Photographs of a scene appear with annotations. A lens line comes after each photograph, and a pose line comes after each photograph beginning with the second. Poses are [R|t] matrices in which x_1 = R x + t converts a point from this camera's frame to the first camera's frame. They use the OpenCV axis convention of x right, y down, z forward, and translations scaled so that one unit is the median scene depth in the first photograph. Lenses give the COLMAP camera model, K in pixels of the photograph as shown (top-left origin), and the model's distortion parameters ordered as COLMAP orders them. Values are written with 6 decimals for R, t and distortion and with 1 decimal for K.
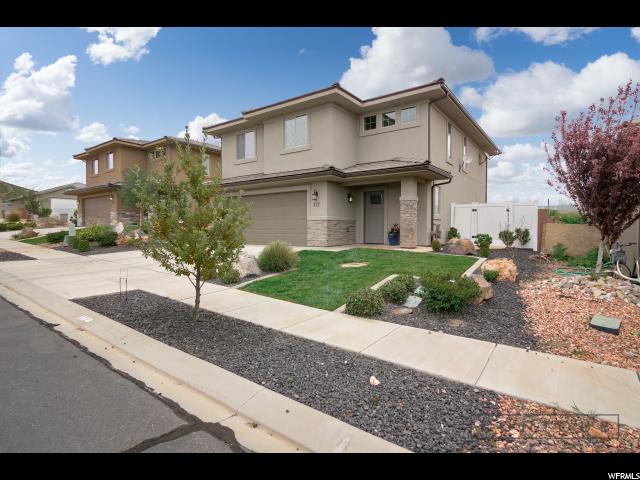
lens RADIAL K [[331.7, 0, 320.0], [0, 331.7, 240.0], [0, 0, 1]] dist [-0.000335, -0.000048]
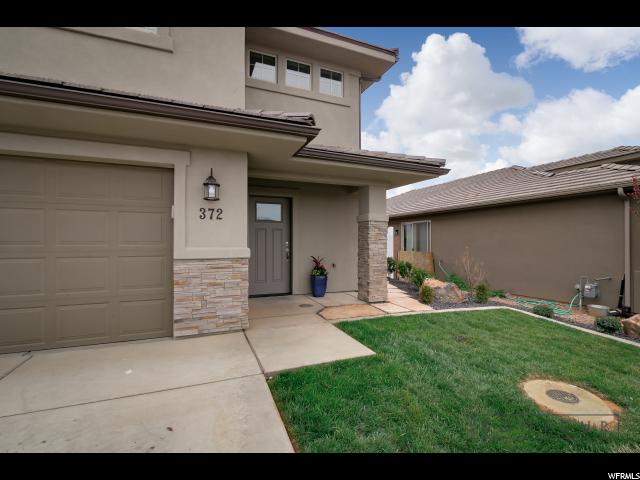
lens RADIAL K [[287.8, 0, 312.0], [0, 287.8, 241.0], [0, 0, 1]] dist [-0.000914, -0.000038]
pose [[0.544747, 0.005082, 0.838585, -0.201363], [0.028460, 0.999294, -0.024543, -0.066475], [-0.838117, 0.037236, 0.544218, 0.732395]]
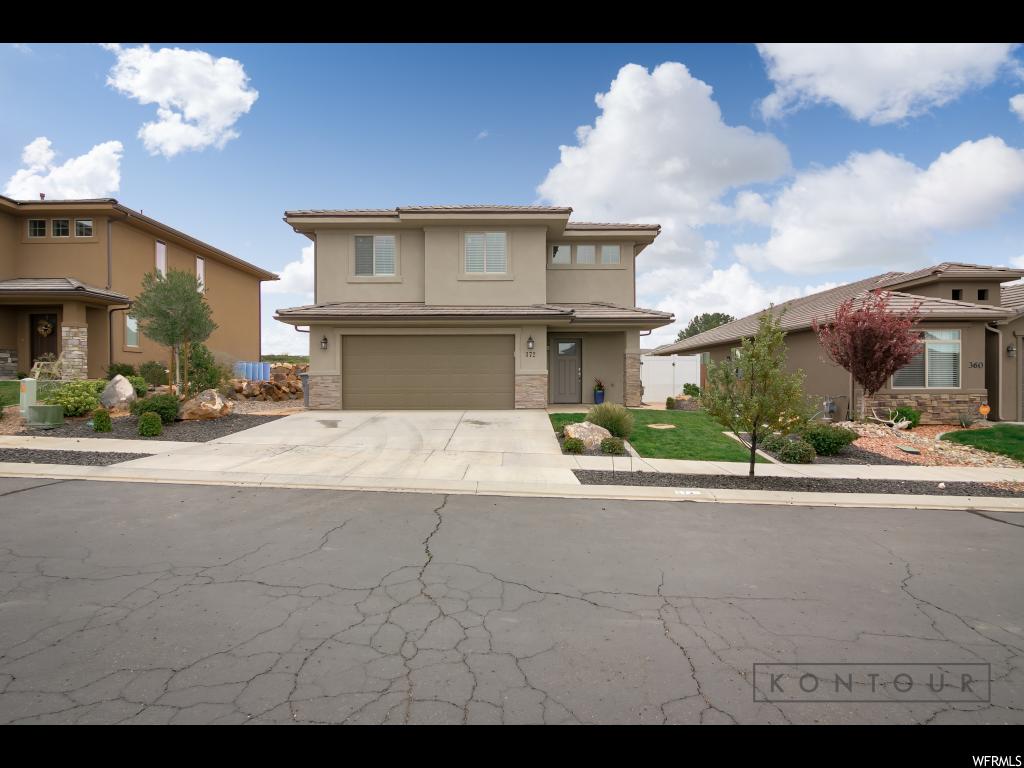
lens RADIAL K [[509.2, 0, 512.0], [0, 509.2, 384.0], [0, 0, 1]] dist [0.000283, 0.000050]
pose [[0.809685, -0.009331, 0.586790, -0.719824], [0.023104, 0.999605, -0.015985, -0.020244], [-0.586409, 0.026500, 0.809581, 0.073294]]
